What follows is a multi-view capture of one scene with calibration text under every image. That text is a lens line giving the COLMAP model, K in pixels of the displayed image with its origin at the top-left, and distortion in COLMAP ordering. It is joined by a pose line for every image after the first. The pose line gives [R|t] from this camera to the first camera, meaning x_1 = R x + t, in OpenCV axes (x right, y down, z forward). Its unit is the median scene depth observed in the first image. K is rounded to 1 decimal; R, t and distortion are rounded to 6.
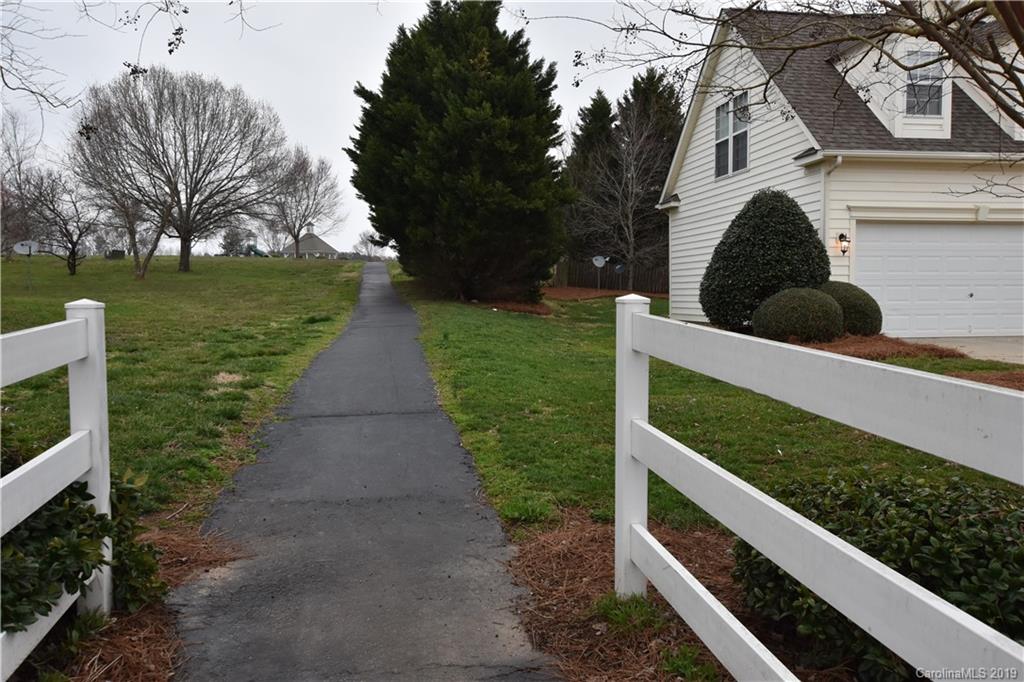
lens RADIAL K [[790.0, 0, 506.9], [0, 790.0, 336.7], [0, 0, 1]] dist [0.010723, 0.021584]
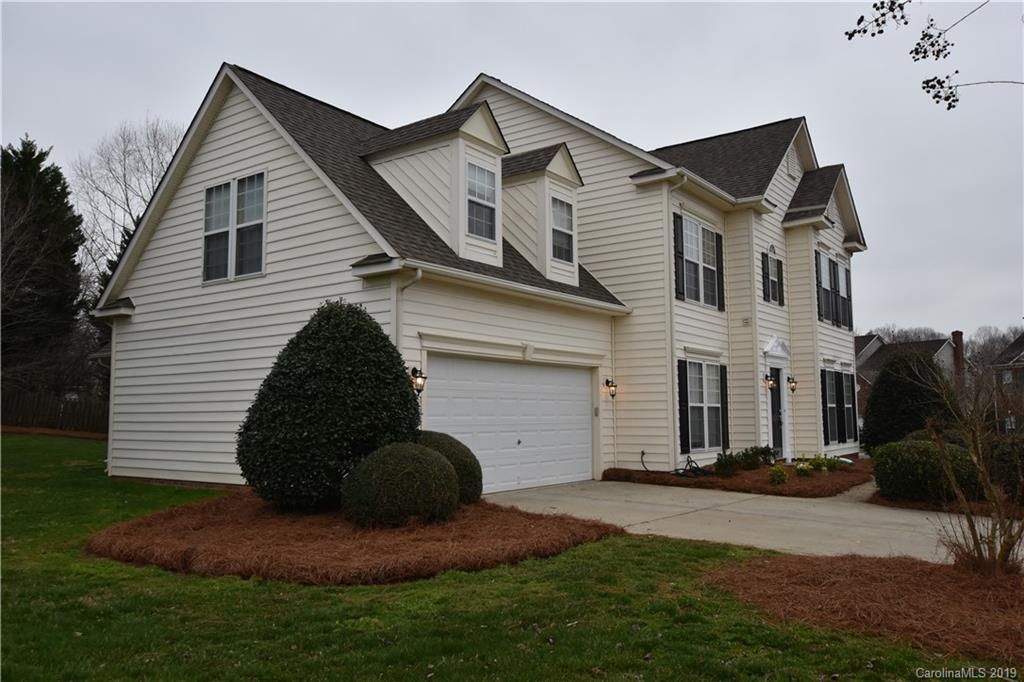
lens RADIAL K [[790.0, 0, 509.8], [0, 790.0, 346.5], [0, 0, 1]] dist [0.010723, 0.021584]
pose [[0.715400, 0.061870, 0.695970, -0.051608], [0.038185, 0.991121, -0.127360, -0.047495], [-0.697671, 0.117689, 0.706686, 0.379036]]
